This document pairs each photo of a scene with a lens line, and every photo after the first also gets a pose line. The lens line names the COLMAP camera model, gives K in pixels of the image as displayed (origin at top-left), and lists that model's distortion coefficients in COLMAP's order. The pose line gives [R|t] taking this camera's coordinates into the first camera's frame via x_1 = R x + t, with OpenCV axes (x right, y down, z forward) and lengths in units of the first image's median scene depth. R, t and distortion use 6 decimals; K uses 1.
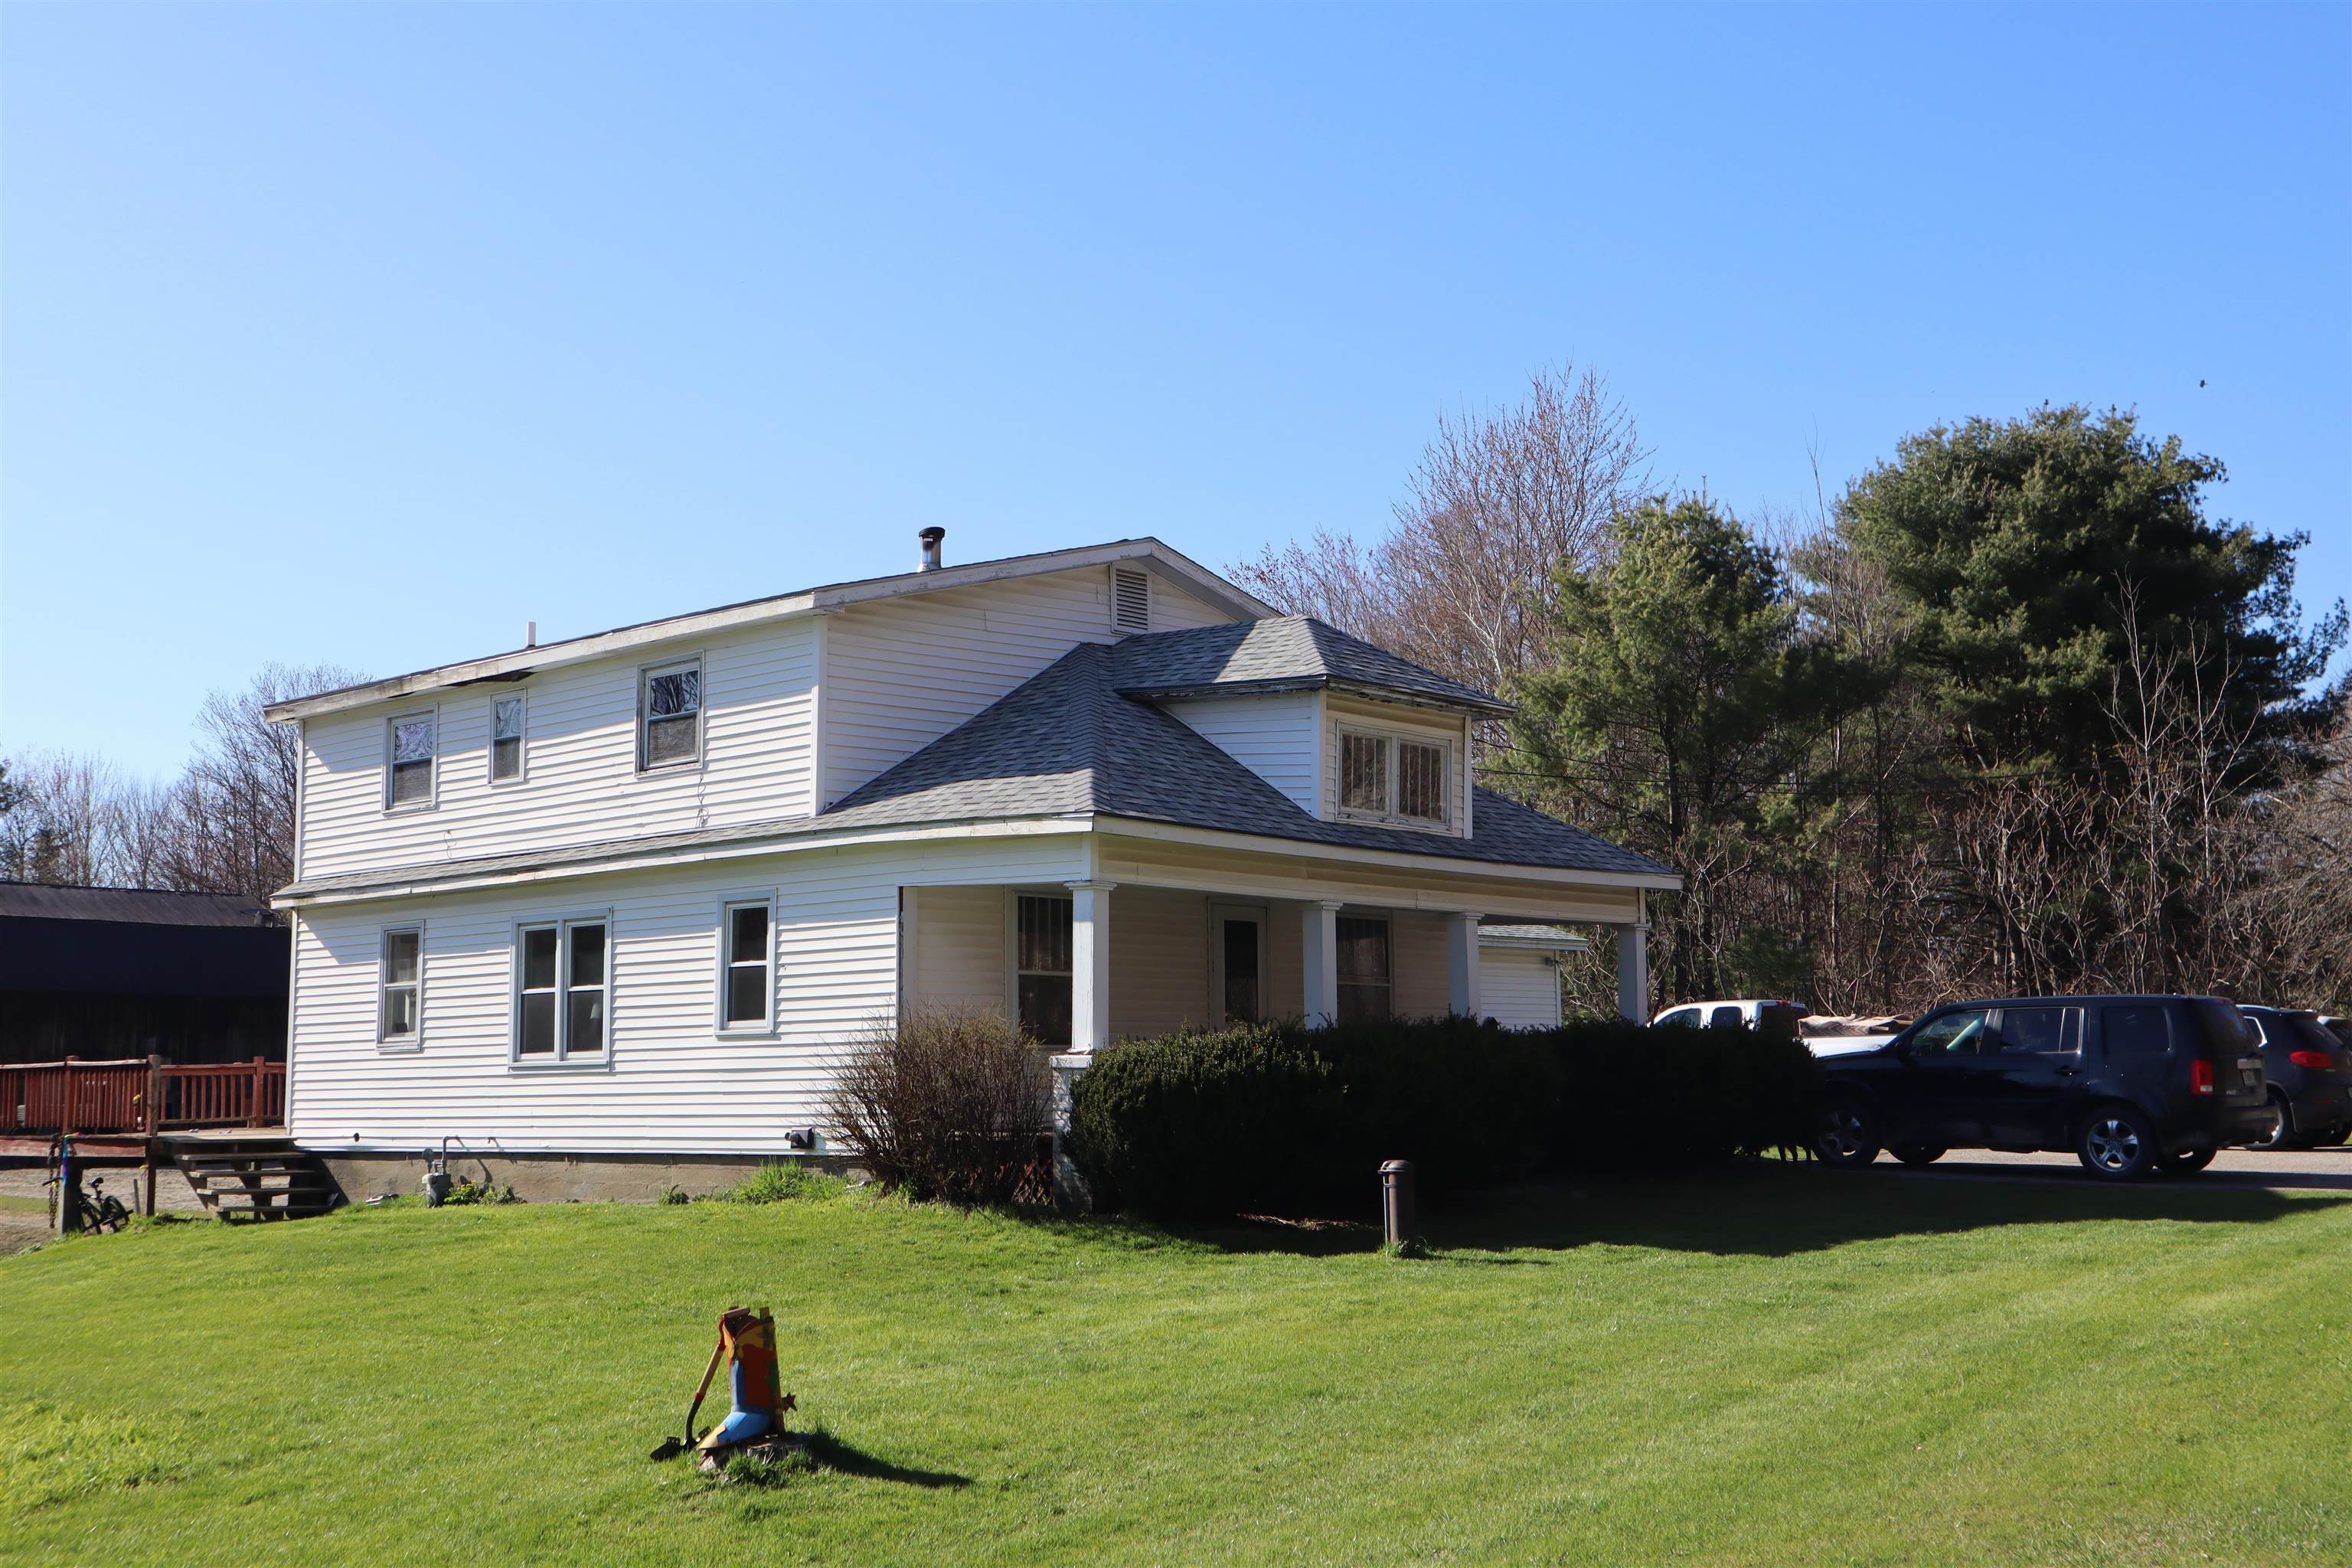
lens RADIAL K [[2732.0, 0, 1176.0], [0, 2732.0, 784.0], [0, 0, 1]] dist [0.026087, -0.005855]
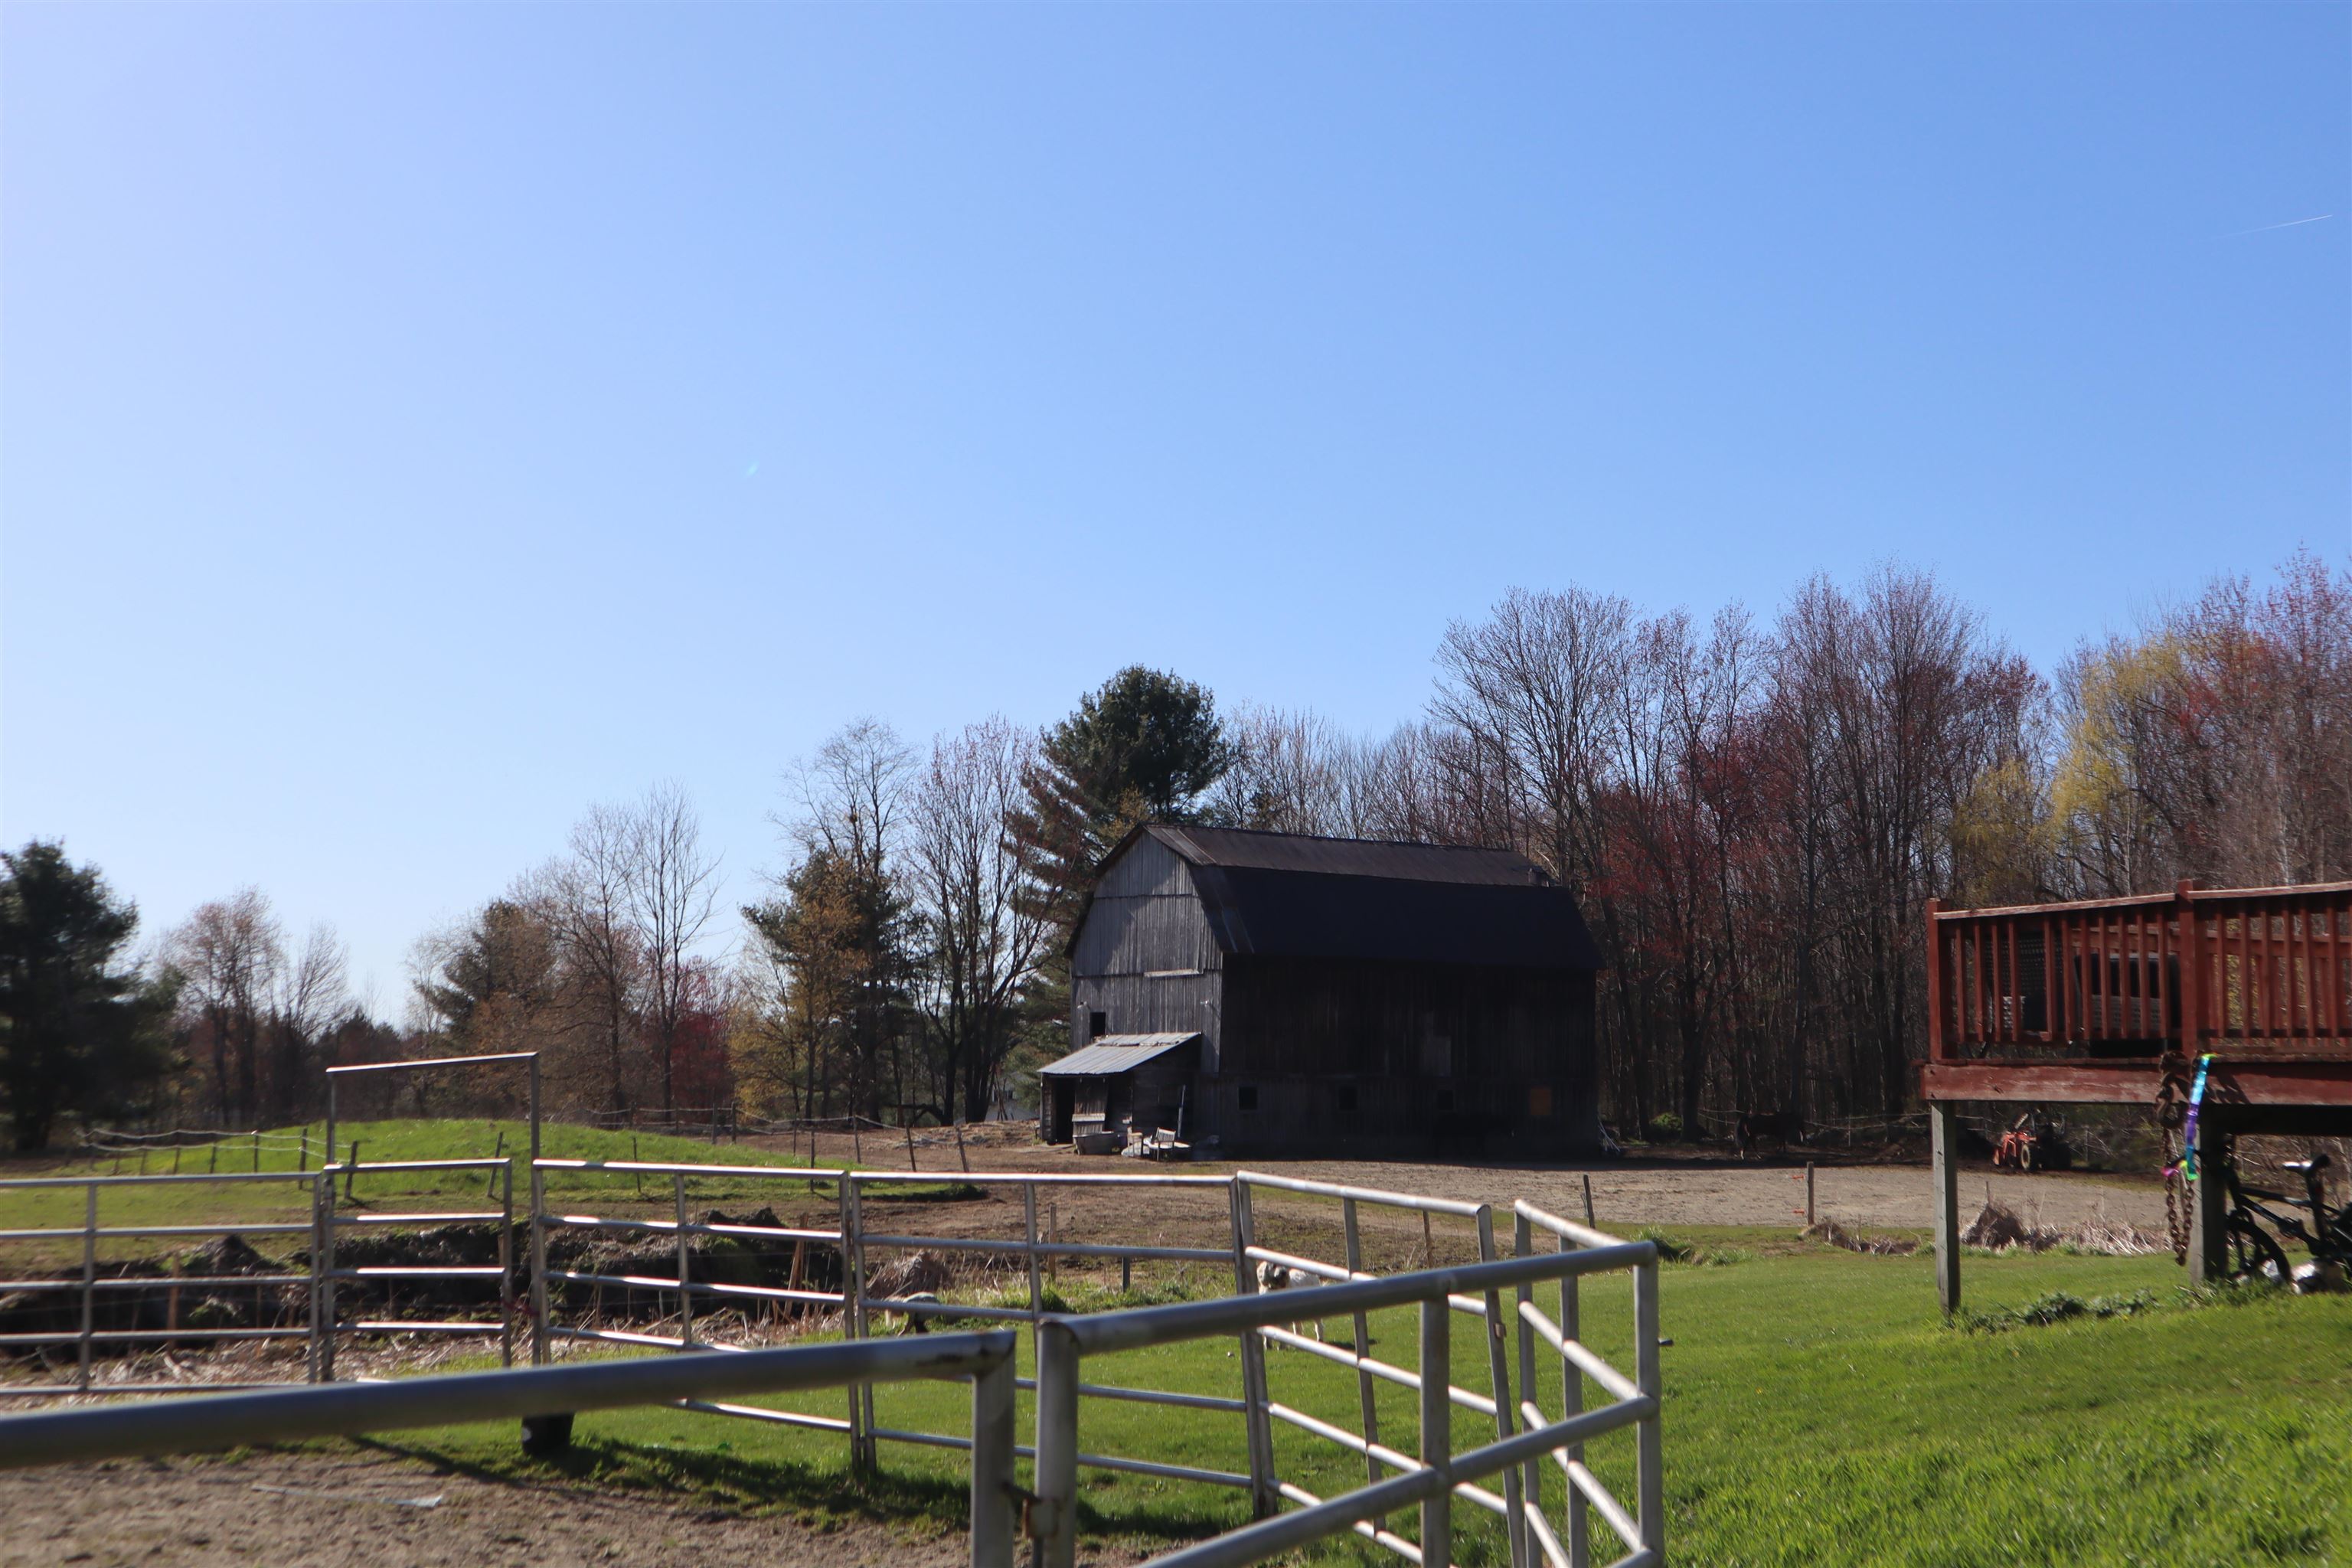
lens RADIAL K [[2833.1, 0, 1176.0], [0, 2833.1, 784.0], [0, 0, 1]] dist [0.003758, -0.063914]
pose [[0.927352, -0.024453, -0.373391, -0.099456], [0.023339, 0.999699, -0.007505, 0.022007], [0.373462, -0.001755, 0.927644, 0.137164]]
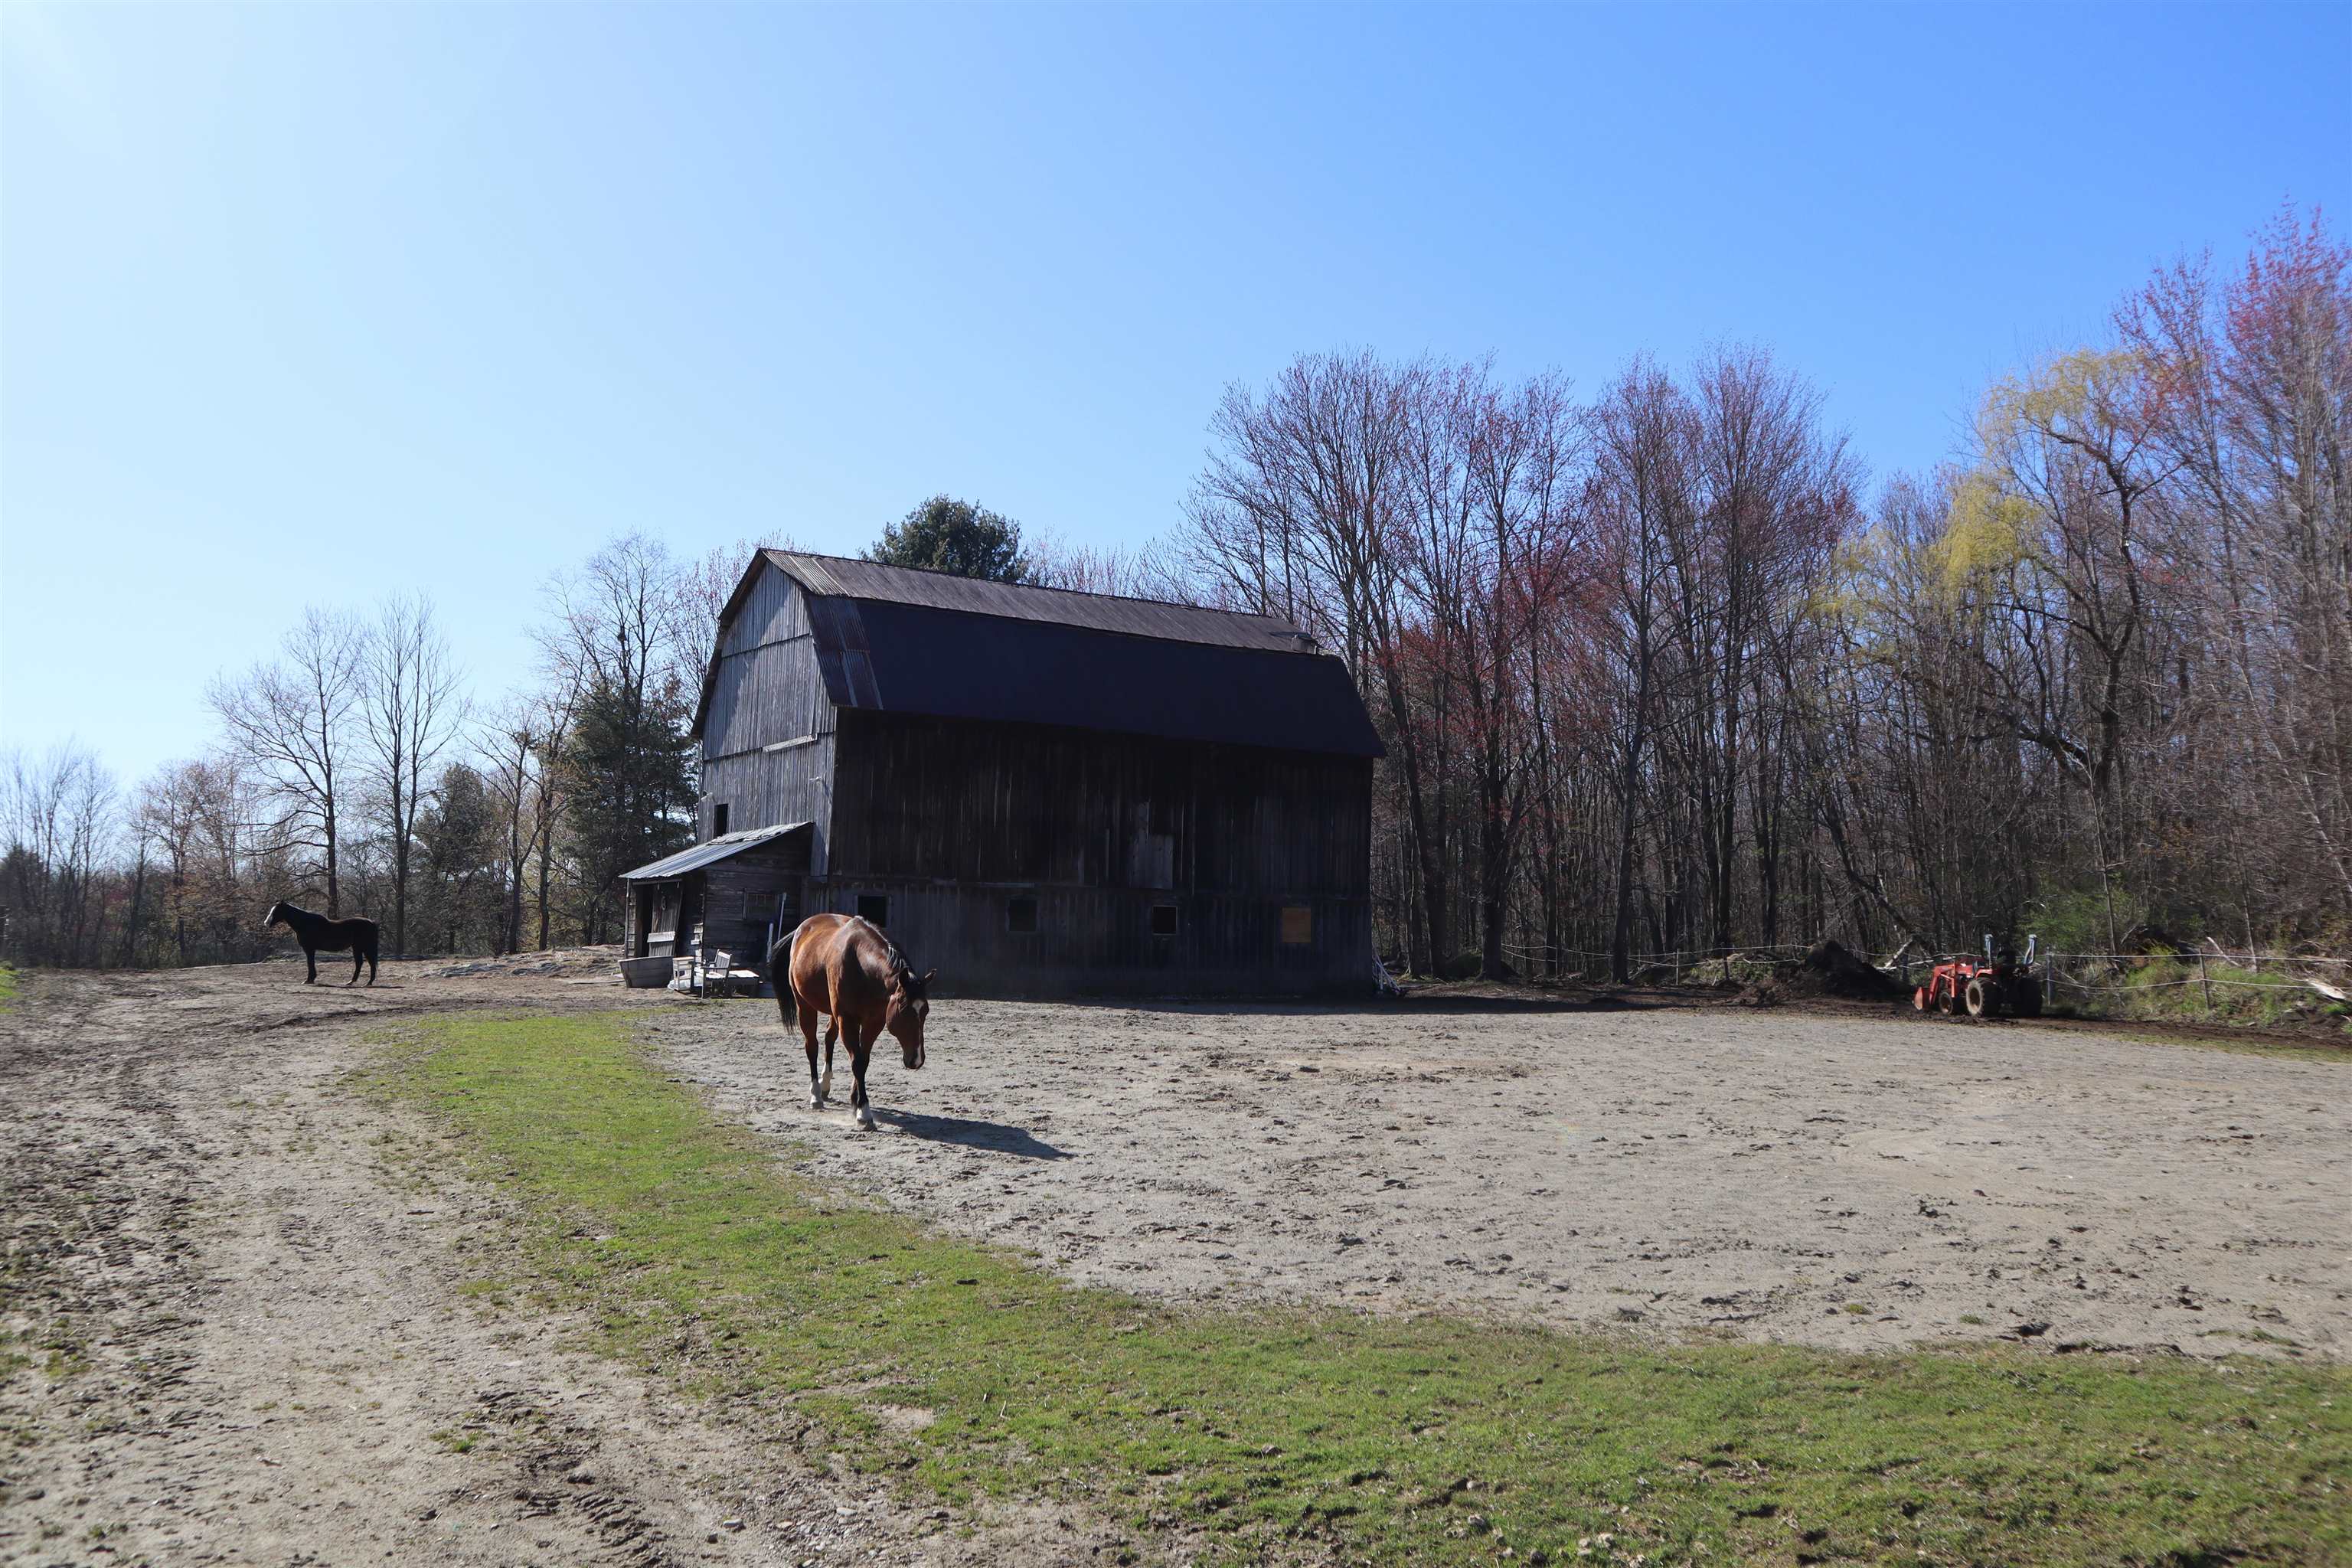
lens RADIAL K [[1976.1, 0, 1176.0], [0, 1976.1, 784.0], [0, 0, 1]] dist [-0.037762, 0.008220]
pose [[0.932058, -0.009073, -0.362195, -0.168086], [0.015976, 0.999743, 0.016066, 0.066611], [0.361956, -0.020761, 0.931964, 0.480755]]
